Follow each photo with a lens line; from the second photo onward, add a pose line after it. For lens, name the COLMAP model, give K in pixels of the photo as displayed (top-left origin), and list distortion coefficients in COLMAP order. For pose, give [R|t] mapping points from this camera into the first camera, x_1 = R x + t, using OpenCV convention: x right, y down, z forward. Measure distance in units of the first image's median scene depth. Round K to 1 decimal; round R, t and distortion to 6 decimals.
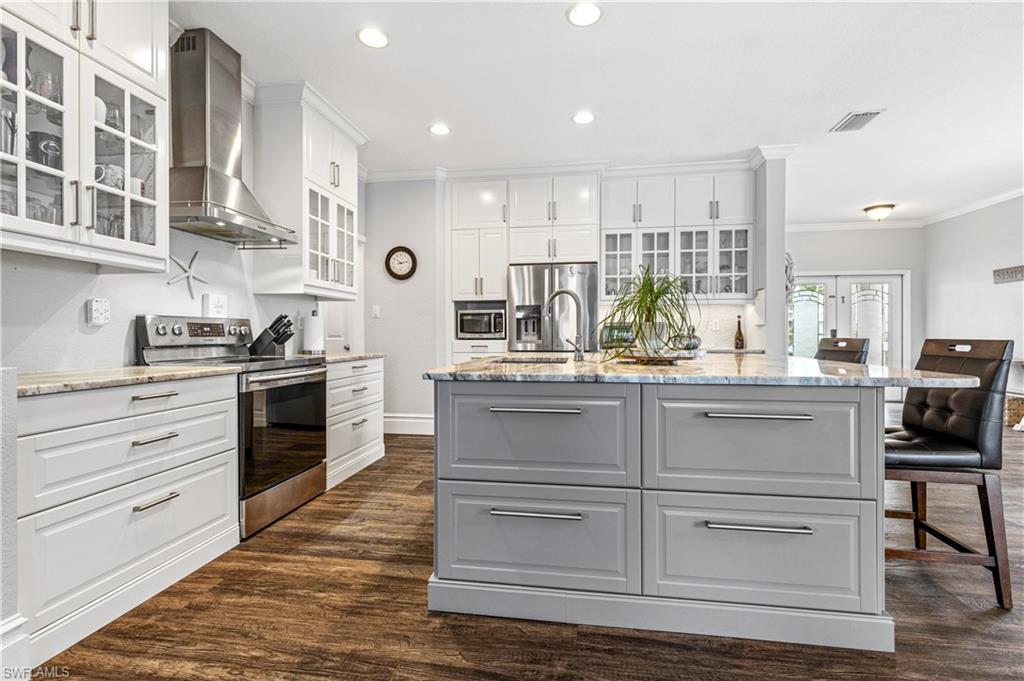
lens RADIAL K [[460.9, 0, 515.5], [0, 460.9, 334.8], [0, 0, 1]] dist [0.004821, -0.001337]
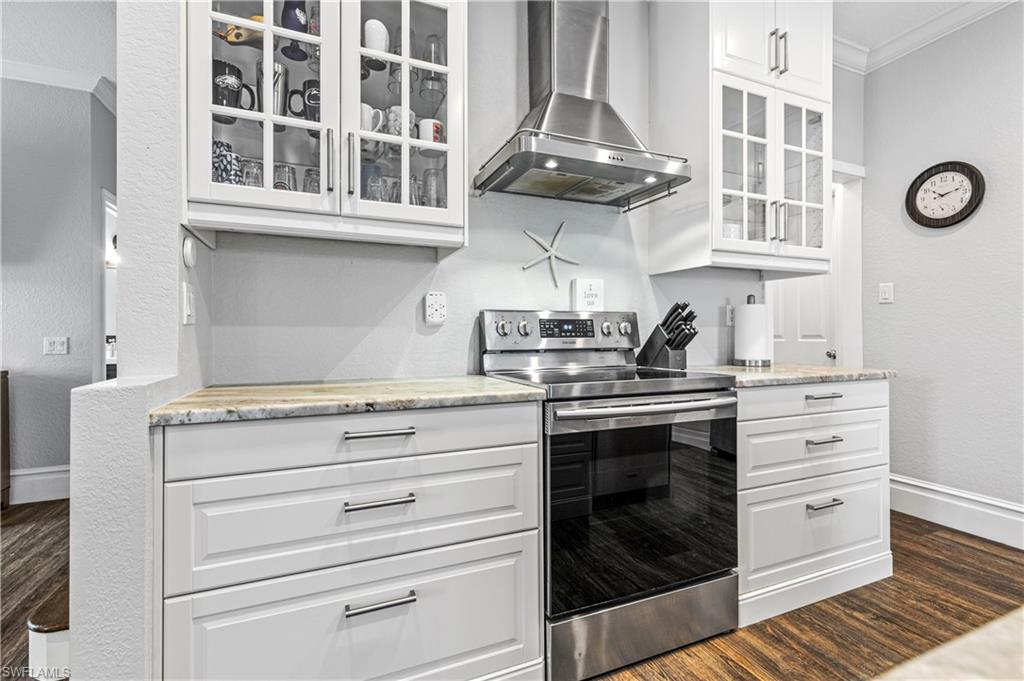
lens RADIAL K [[460.9, 0, 516.1], [0, 460.9, 336.1], [0, 0, 1]] dist [0.004821, -0.001337]
pose [[0.524738, -0.001263, -0.851263, -0.089504], [0.004305, 0.999990, 0.001170, 0.000094], [0.851253, -0.004279, 0.524738, 0.494106]]
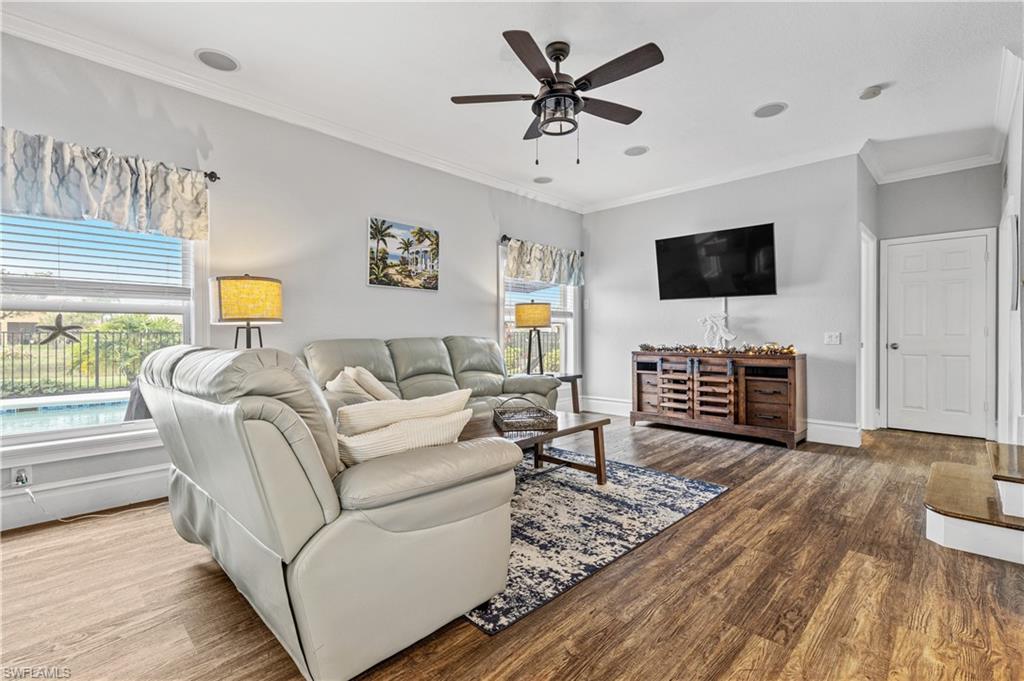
lens RADIAL K [[460.9, 0, 511.7], [0, 460.9, 336.8], [0, 0, 1]] dist [0.004821, -0.001337]
pose [[-0.575407, 0.008289, -0.817825, 0.267917], [0.004490, 0.999966, 0.006975, -0.002328], [0.817855, 0.000342, -0.575424, 0.202804]]
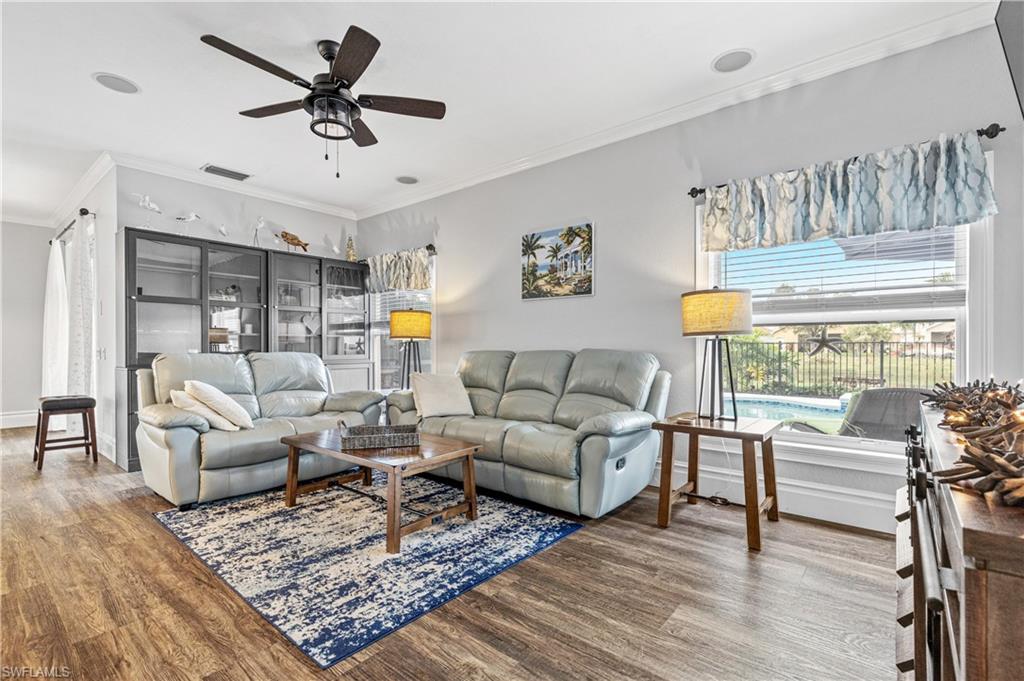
lens RADIAL K [[460.9, 0, 505.5], [0, 460.9, 344.8], [0, 0, 1]] dist [0.004821, -0.001337]
pose [[-0.863331, 0.004957, 0.504614, -1.202476], [0.001183, 0.999969, -0.007798, 0.002614], [-0.504636, -0.006135, -0.863310, 0.331605]]
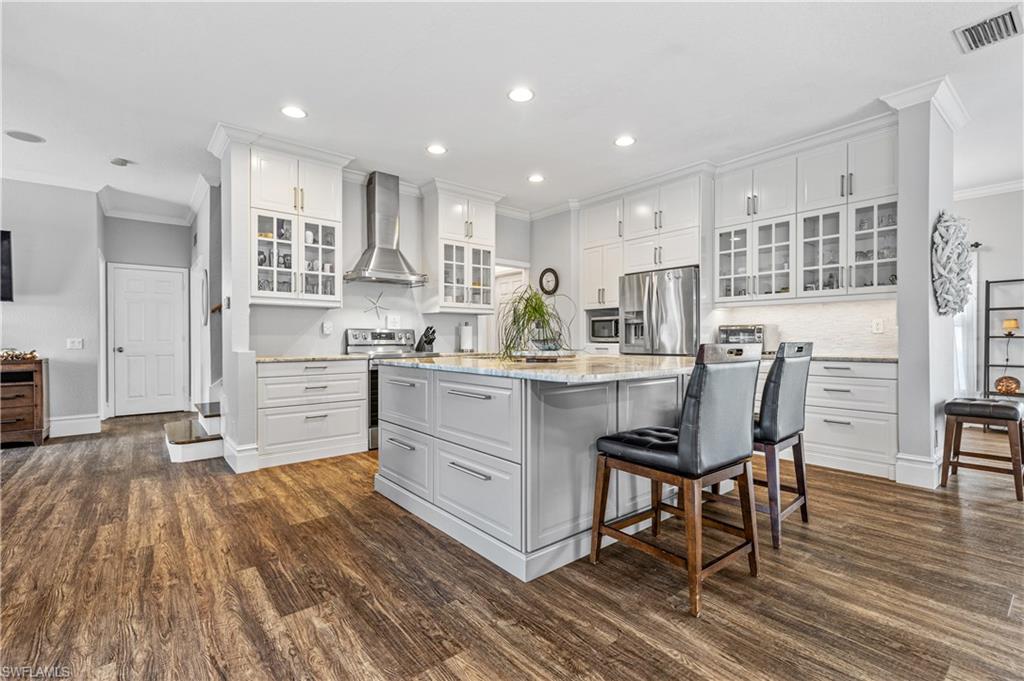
lens RADIAL K [[460.9, 0, 514.2], [0, 460.9, 339.3], [0, 0, 1]] dist [0.004821, -0.001337]
pose [[0.746298, 0.001001, -0.665611, 0.800971], [0.000767, 0.999997, 0.002363, -0.001851], [0.665612, -0.002274, 0.746295, 0.003886]]
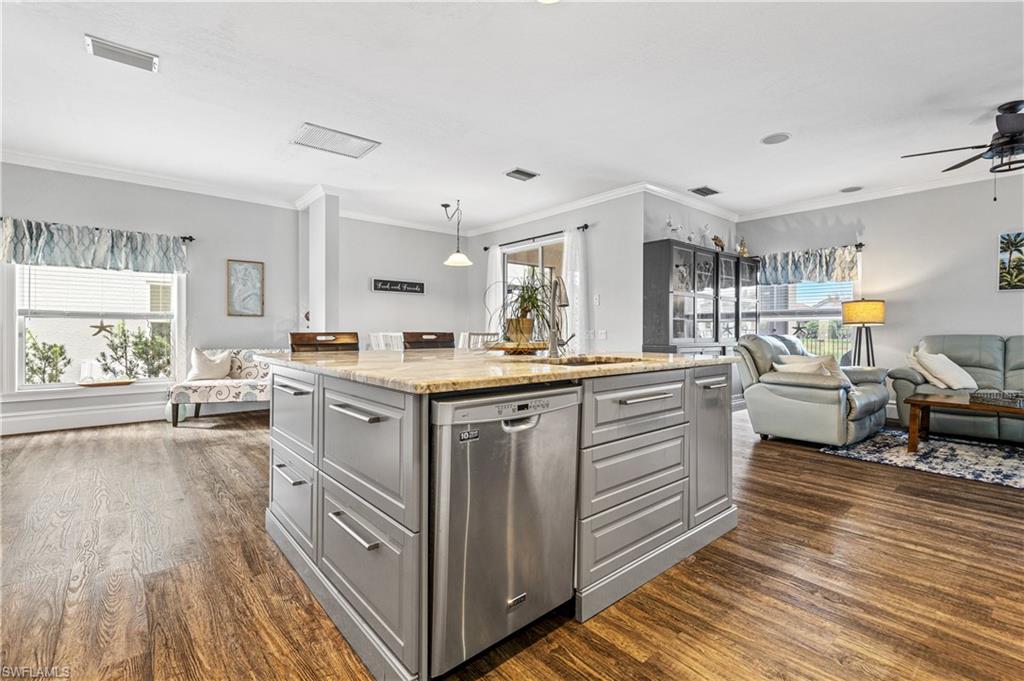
lens RADIAL K [[460.9, 0, 511.6], [0, 460.9, 332.0], [0, 0, 1]] dist [0.004821, -0.001337]
pose [[-0.759164, -0.001078, 0.650899, -0.324755], [-0.002080, 0.999998, -0.000770, 0.004714], [-0.650896, -0.001938, -0.759164, 1.403118]]
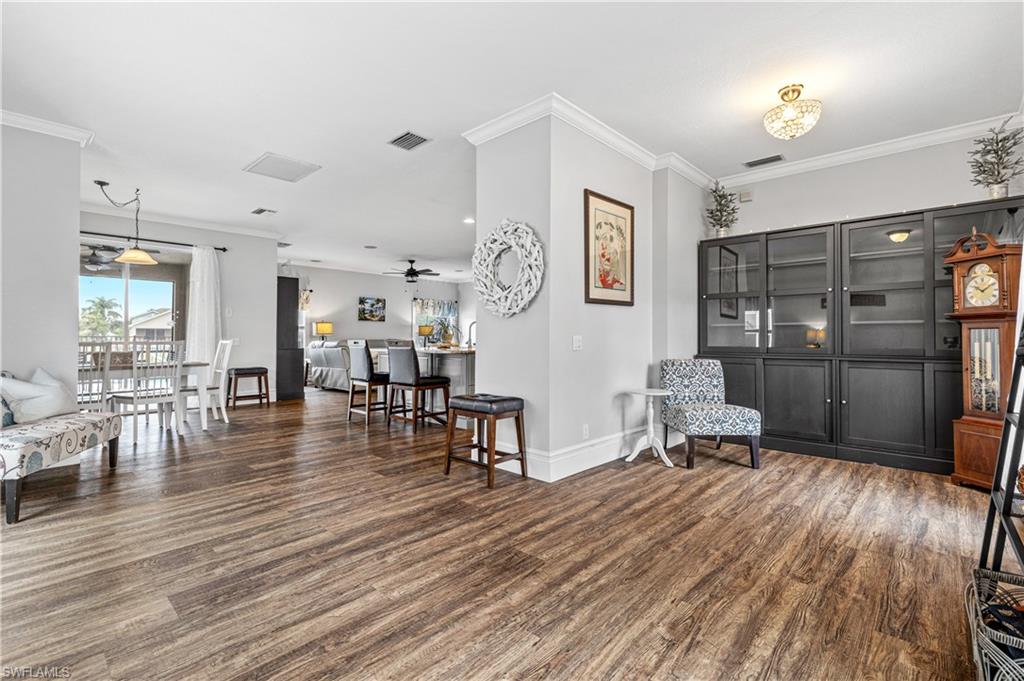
lens RADIAL K [[460.9, 0, 509.6], [0, 460.9, 334.6], [0, 0, 1]] dist [0.004821, -0.001337]
pose [[-0.559509, -0.005185, -0.828808, 1.762994], [0.003265, 0.999959, -0.008460, 0.001984], [0.828818, -0.007439, -0.559469, 2.125861]]
